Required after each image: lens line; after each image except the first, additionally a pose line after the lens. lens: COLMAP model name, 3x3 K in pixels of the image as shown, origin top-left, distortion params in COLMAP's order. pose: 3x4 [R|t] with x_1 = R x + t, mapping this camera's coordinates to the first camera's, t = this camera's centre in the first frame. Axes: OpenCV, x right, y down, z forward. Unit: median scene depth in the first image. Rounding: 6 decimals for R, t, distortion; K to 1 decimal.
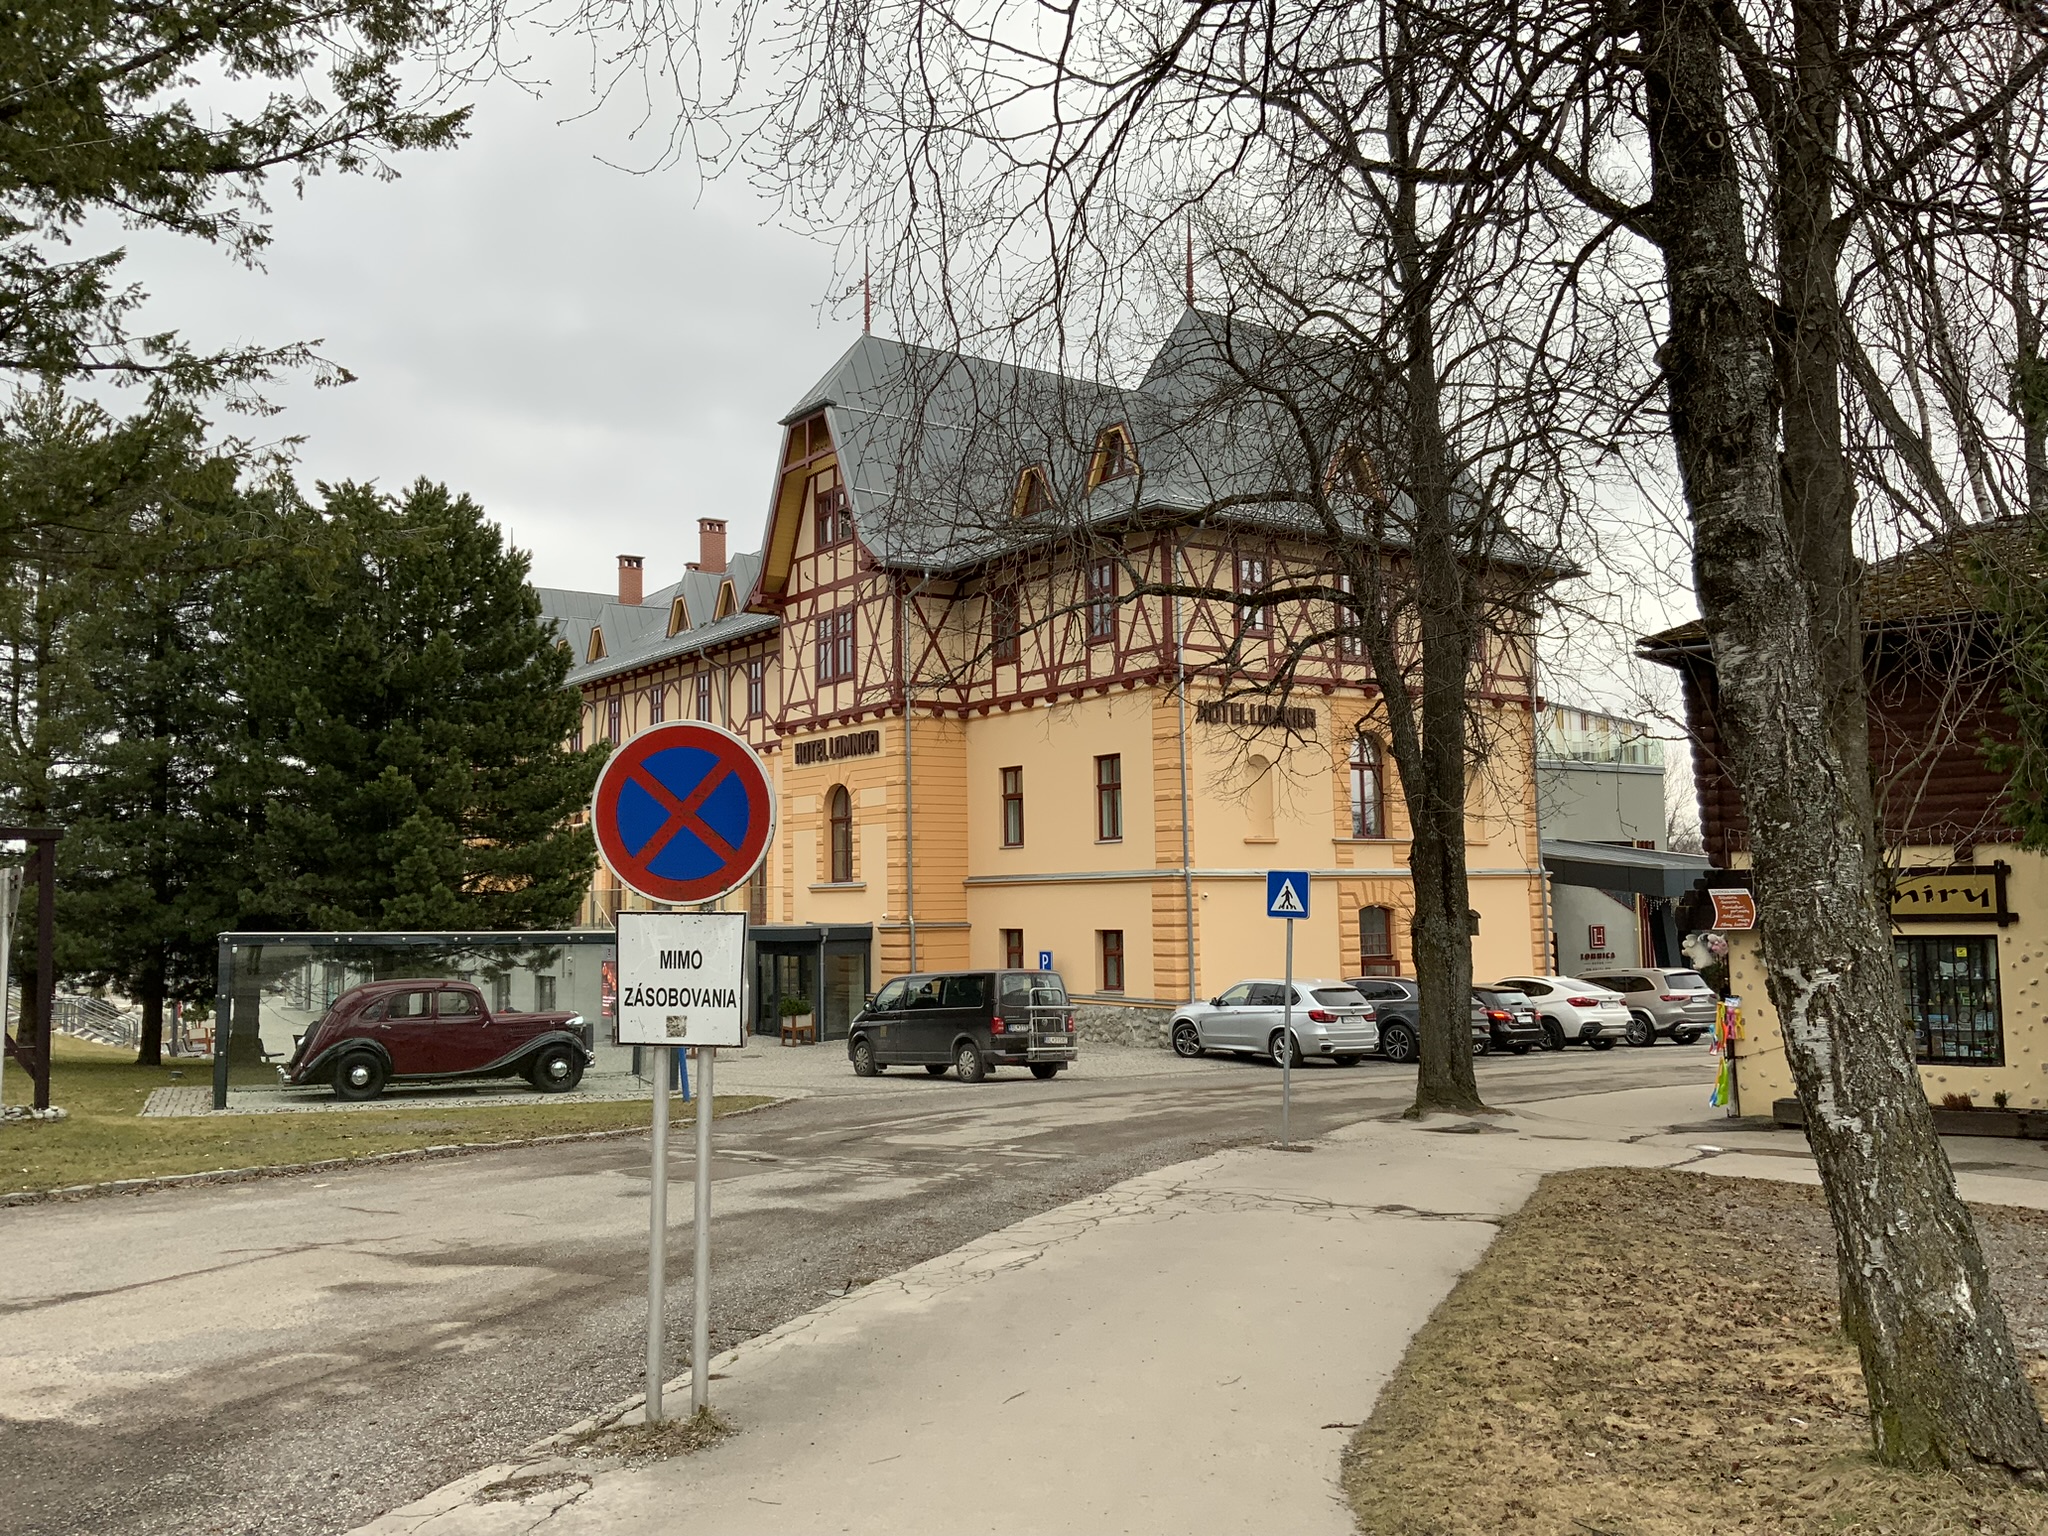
lens RADIAL K [[1619.8, 0, 1024.0], [0, 1619.8, 768.0], [0, 0, 1]] dist [0.077186, -0.001291]
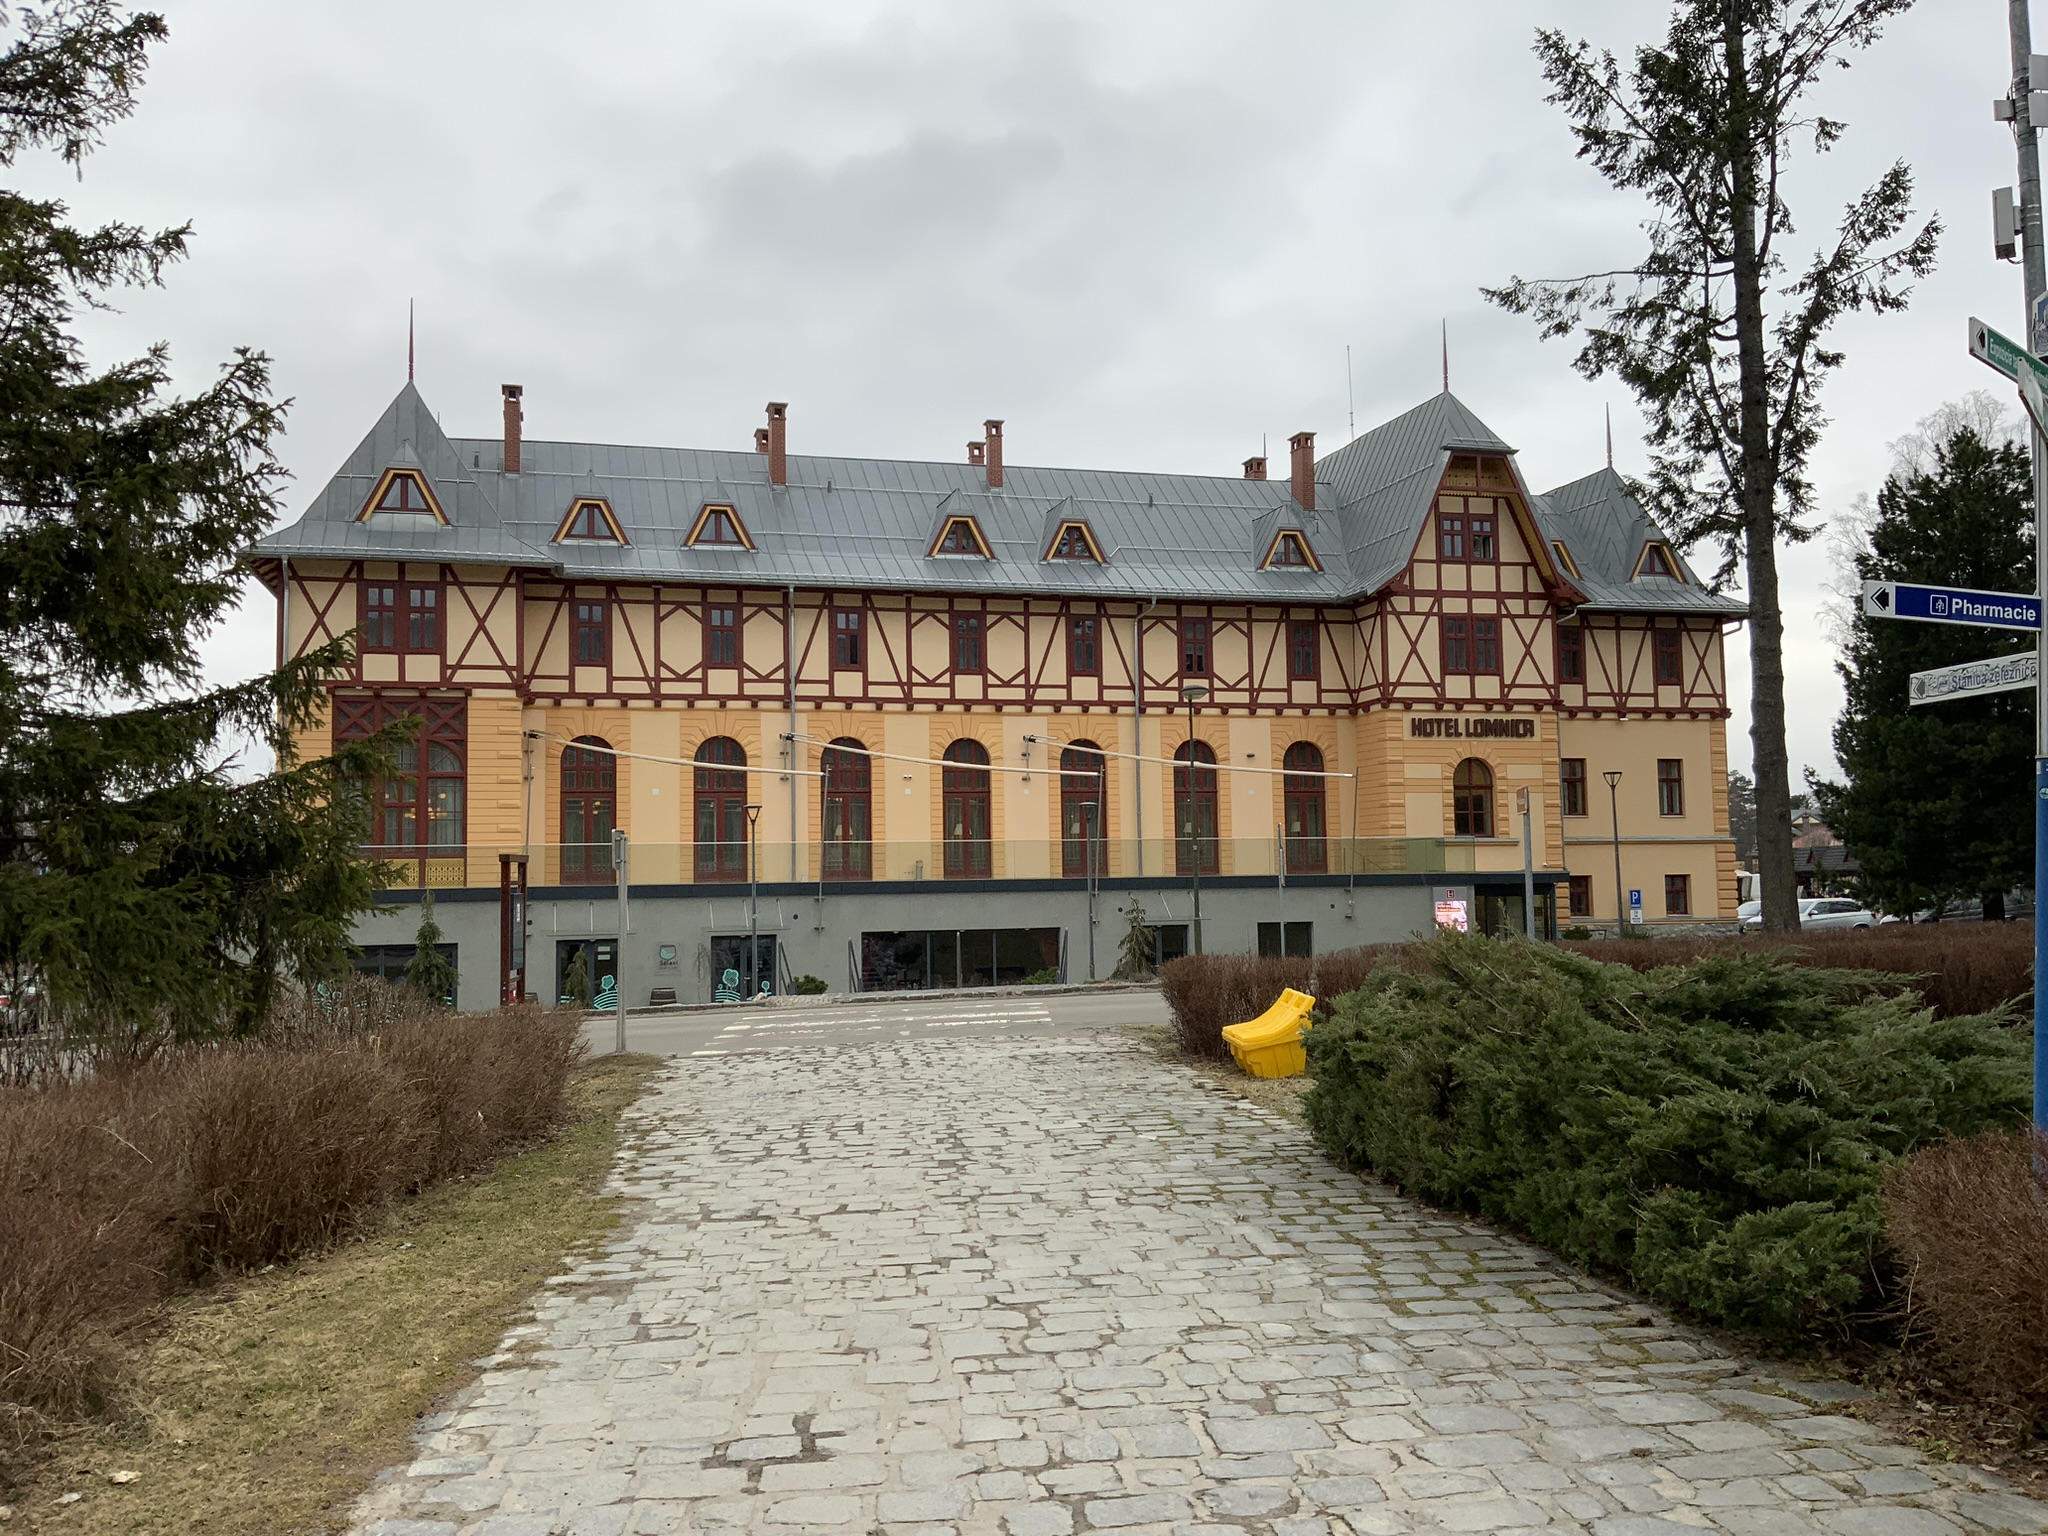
lens RADIAL K [[1619.8, 0, 1024.0], [0, 1619.8, 768.0], [0, 0, 1]] dist [0.077186, -0.001291]
pose [[0.354511, 0.074919, 0.932046, -1.444100], [-0.062634, 0.996449, -0.056273, 0.113196], [-0.932952, -0.038428, 0.357944, 0.919998]]
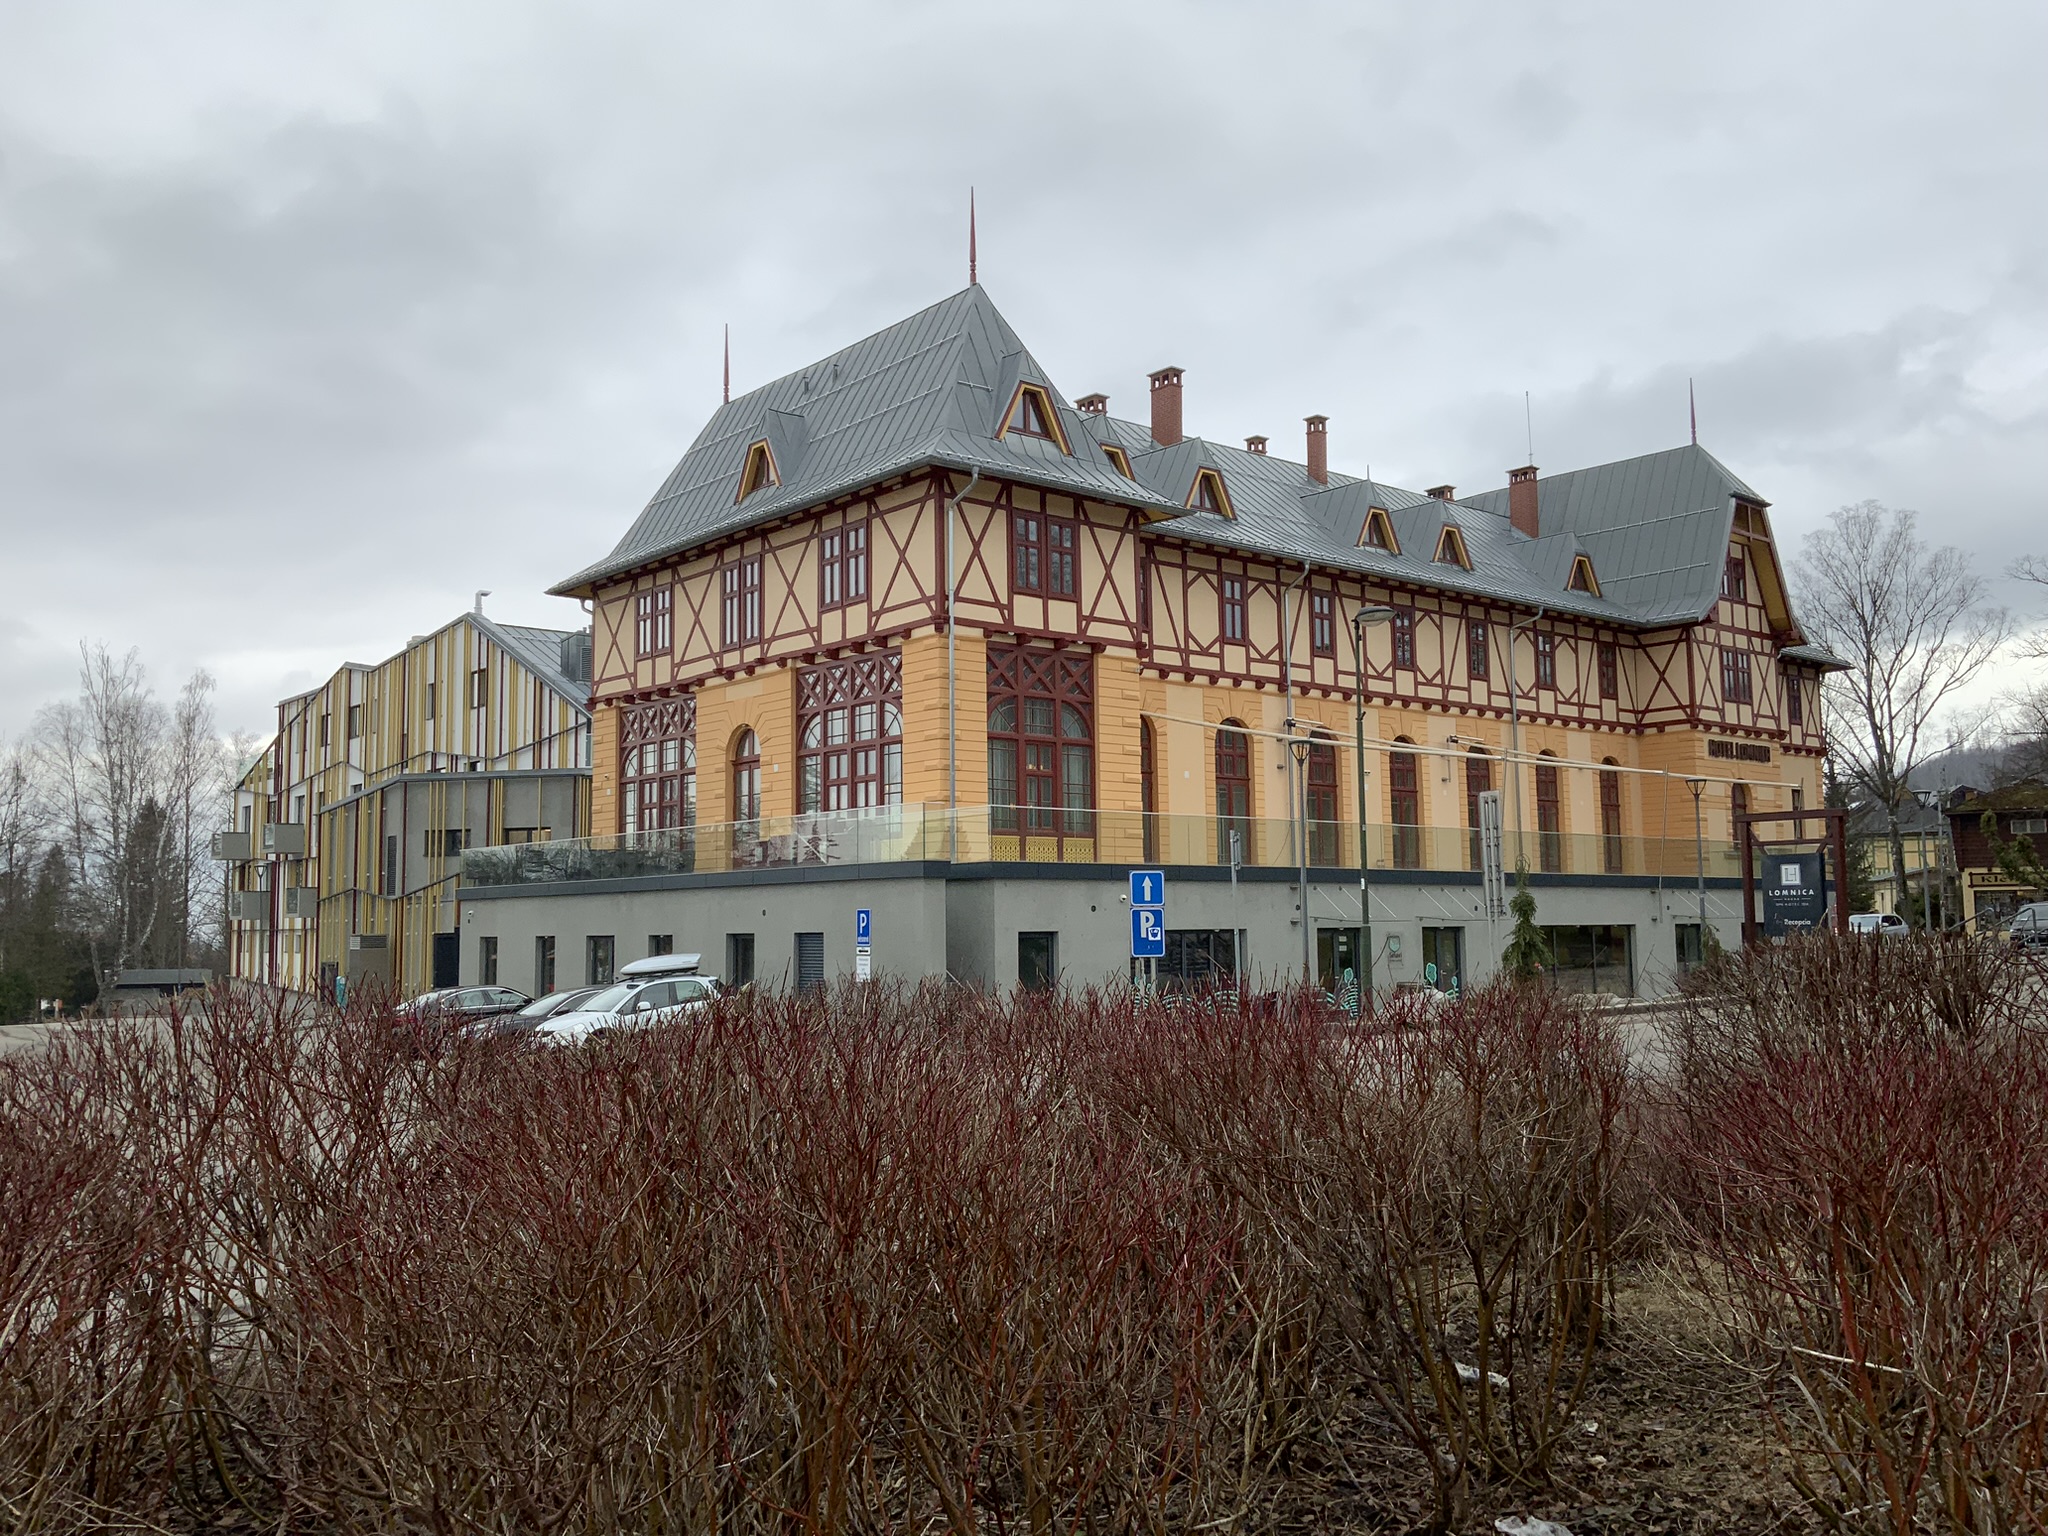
lens RADIAL K [[1619.8, 0, 1024.0], [0, 1619.8, 768.0], [0, 0, 1]] dist [0.077186, -0.001291]
pose [[-0.084107, 0.107114, 0.990683, -1.477889], [-0.064246, 0.991554, -0.112663, 0.201591], [-0.994383, -0.073123, -0.076515, 1.774662]]
